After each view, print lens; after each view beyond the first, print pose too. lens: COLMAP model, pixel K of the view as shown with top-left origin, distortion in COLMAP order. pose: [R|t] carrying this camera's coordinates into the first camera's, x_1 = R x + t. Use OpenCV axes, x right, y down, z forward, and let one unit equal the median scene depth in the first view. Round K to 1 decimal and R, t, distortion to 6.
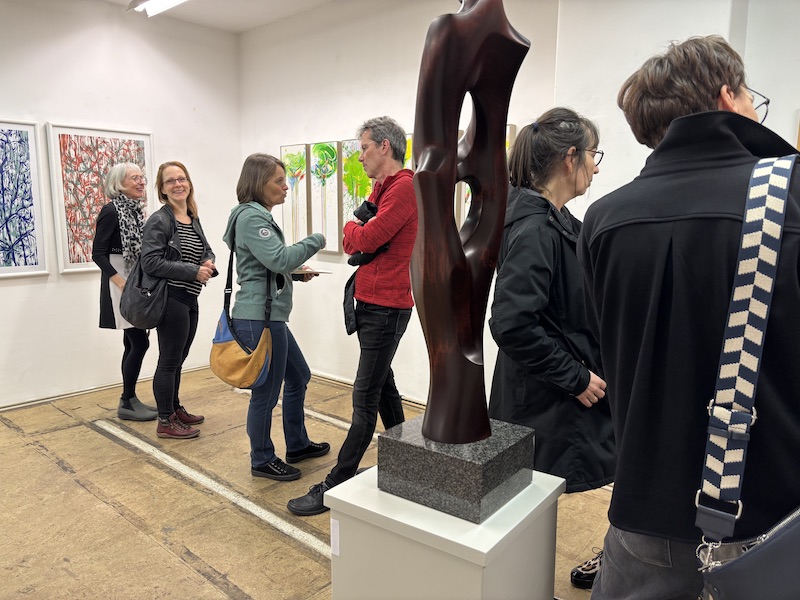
lens RADIAL K [[609.9, 0, 396.3], [0, 609.9, 305.0], [0, 0, 1]] dist [0.009557, -0.030396]
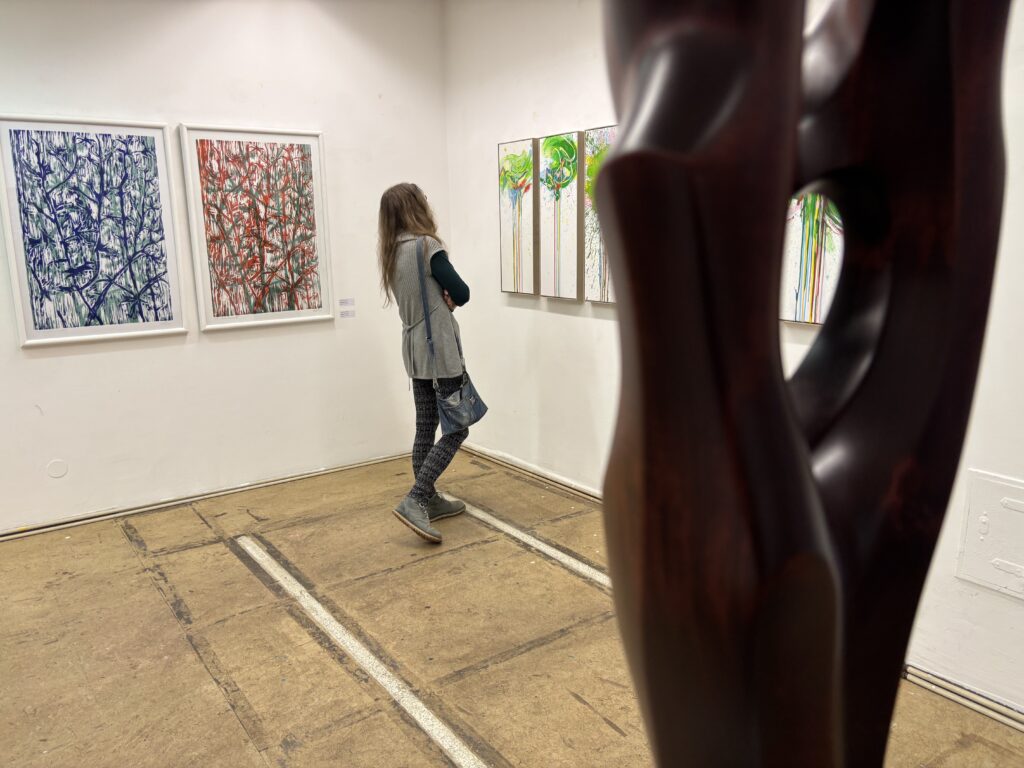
lens RADIAL K [[780.7, 0, 514.7], [0, 780.7, 388.4], [0, 0, 1]] dist [0.009557, -0.030396]
pose [[0.979346, 0.018166, -0.201374, 0.012769], [-0.008717, 0.998823, 0.047710, -0.032484], [0.202003, -0.044969, 0.978352, 0.156084]]
